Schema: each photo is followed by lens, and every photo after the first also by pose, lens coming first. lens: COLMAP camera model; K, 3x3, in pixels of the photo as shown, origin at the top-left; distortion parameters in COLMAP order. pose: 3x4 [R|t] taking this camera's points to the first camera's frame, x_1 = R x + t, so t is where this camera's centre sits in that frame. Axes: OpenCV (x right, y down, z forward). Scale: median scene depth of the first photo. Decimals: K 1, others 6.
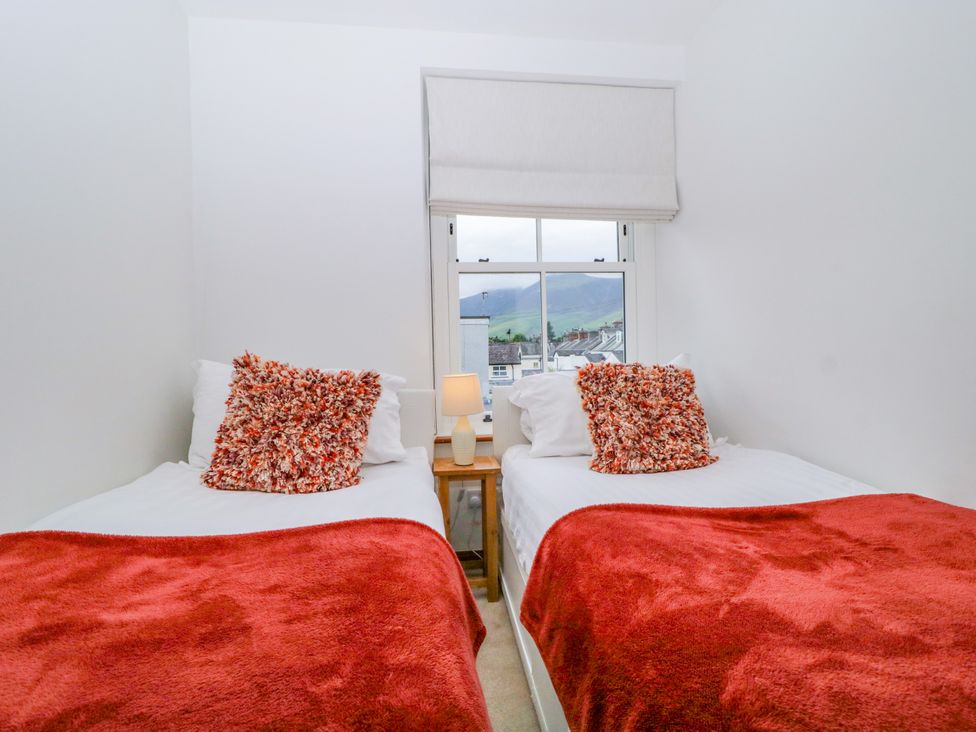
lens RADIAL K [[509.9, 0, 487.0], [0, 509.9, 370.4], [0, 0, 1]] dist [0.003953, -0.014735]
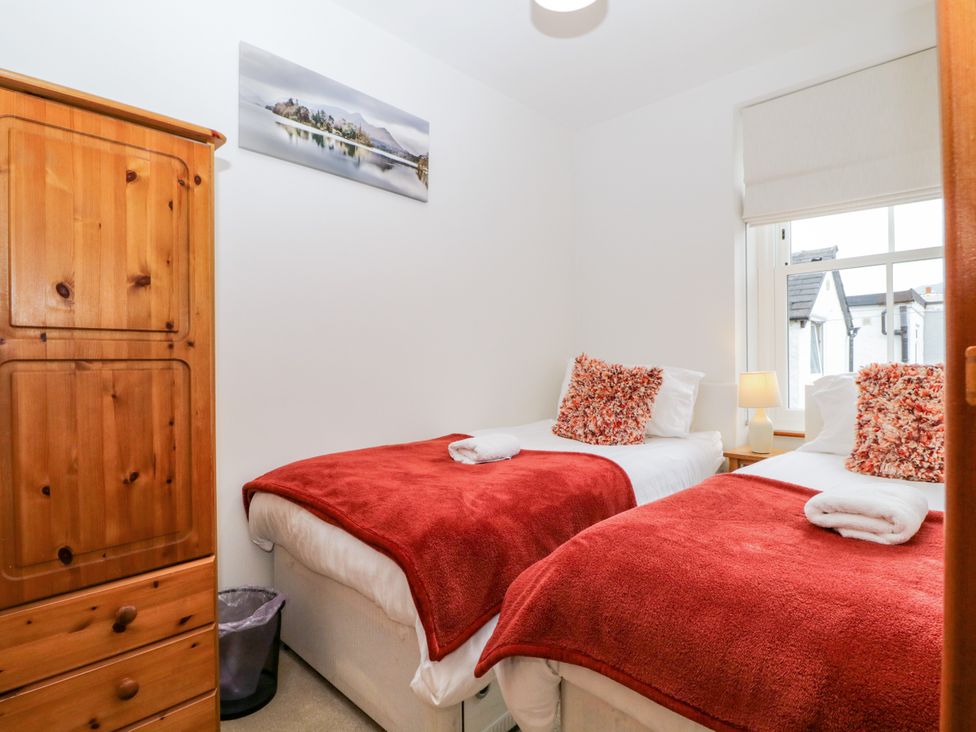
lens RADIAL K [[509.9, 0, 487.0], [0, 509.9, 370.4], [0, 0, 1]] dist [0.003953, -0.014735]
pose [[0.627693, 0.024555, -0.778074, 0.587647], [-0.017095, 0.999696, 0.017758, -0.006227], [0.778273, 0.002155, 0.627922, -0.218083]]
